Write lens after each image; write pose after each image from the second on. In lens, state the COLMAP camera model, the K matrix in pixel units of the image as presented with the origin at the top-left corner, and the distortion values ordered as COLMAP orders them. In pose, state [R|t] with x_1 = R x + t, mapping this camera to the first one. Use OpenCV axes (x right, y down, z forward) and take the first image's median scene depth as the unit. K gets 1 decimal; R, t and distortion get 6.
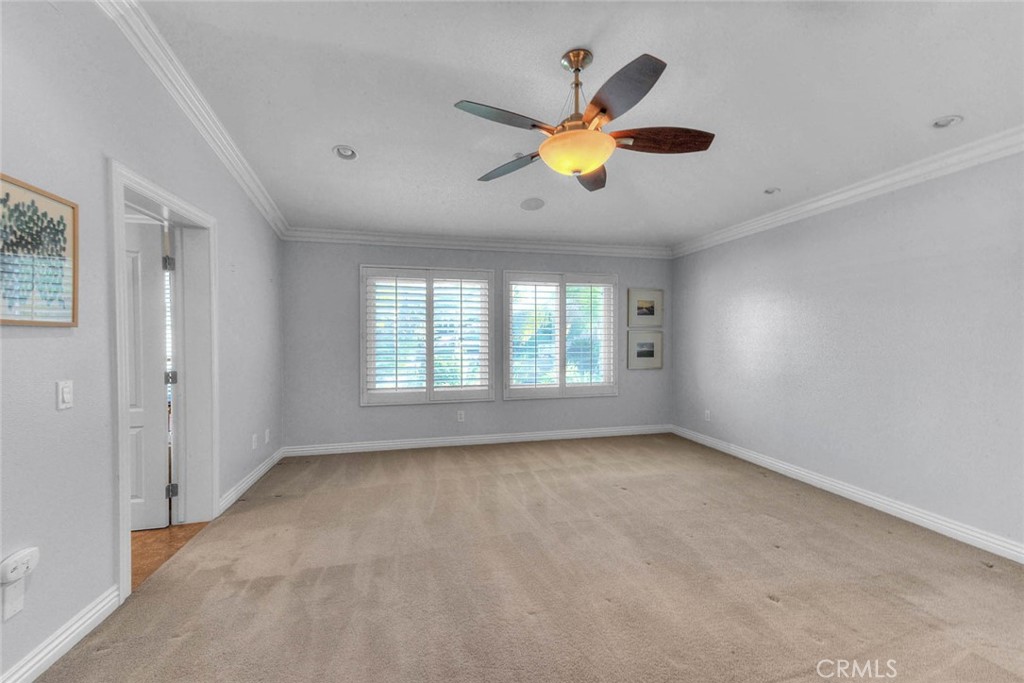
lens RADIAL K [[404.0, 0, 514.6], [0, 404.0, 341.1], [0, 0, 1]] dist [0.010512, 0.000022]
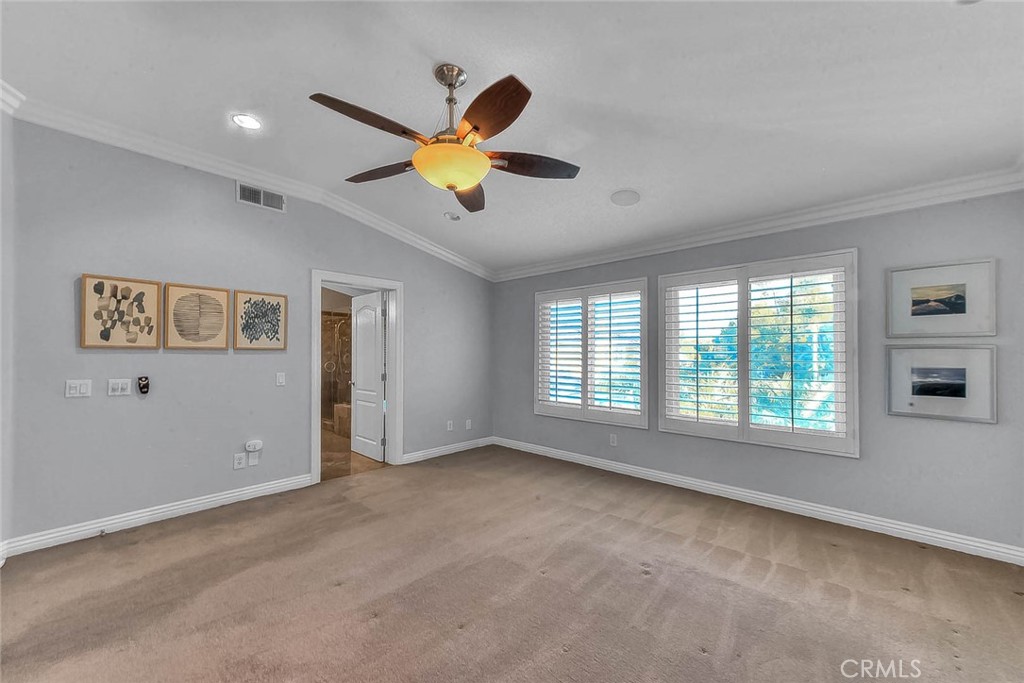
lens RADIAL K [[404.0, 0, 516.1], [0, 404.0, 352.5], [0, 0, 1]] dist [0.010512, 0.000022]
pose [[0.543961, -0.001083, -0.839110, 0.536044], [-0.011465, 0.999896, -0.008723, -0.005753], [0.839032, 0.014365, 0.543892, 0.308220]]
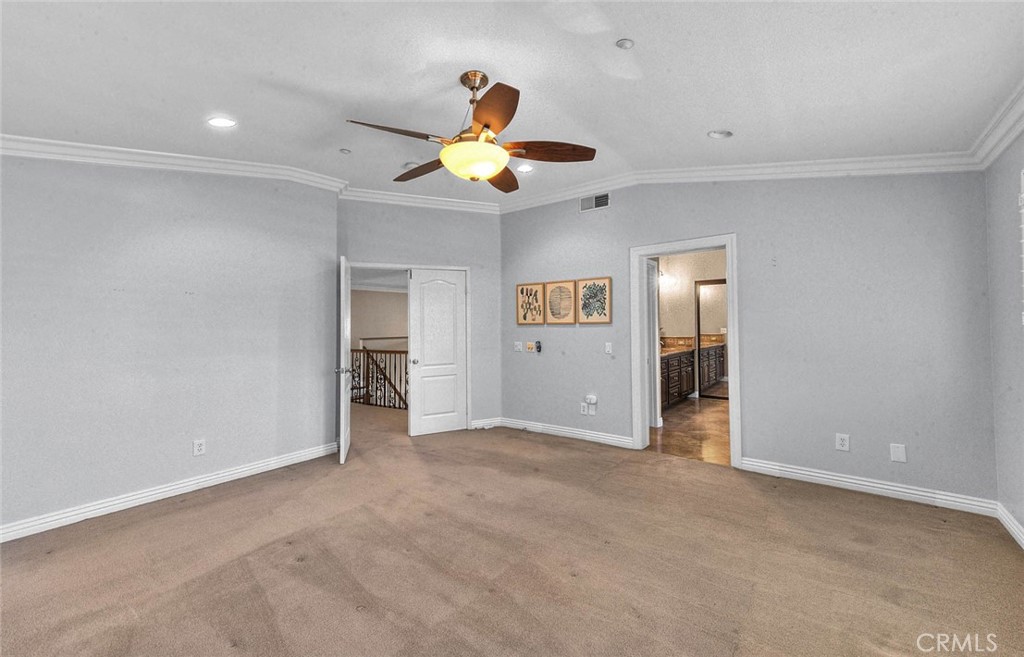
lens RADIAL K [[405.6, 0, 514.6], [0, 405.6, 320.1], [0, 0, 1]] dist [0.015951, 0.000126]
pose [[-0.794423, -0.003474, -0.607354, 0.359274], [0.003982, 0.999932, -0.010928, -0.010645], [0.607351, -0.011100, -0.794356, 0.975536]]
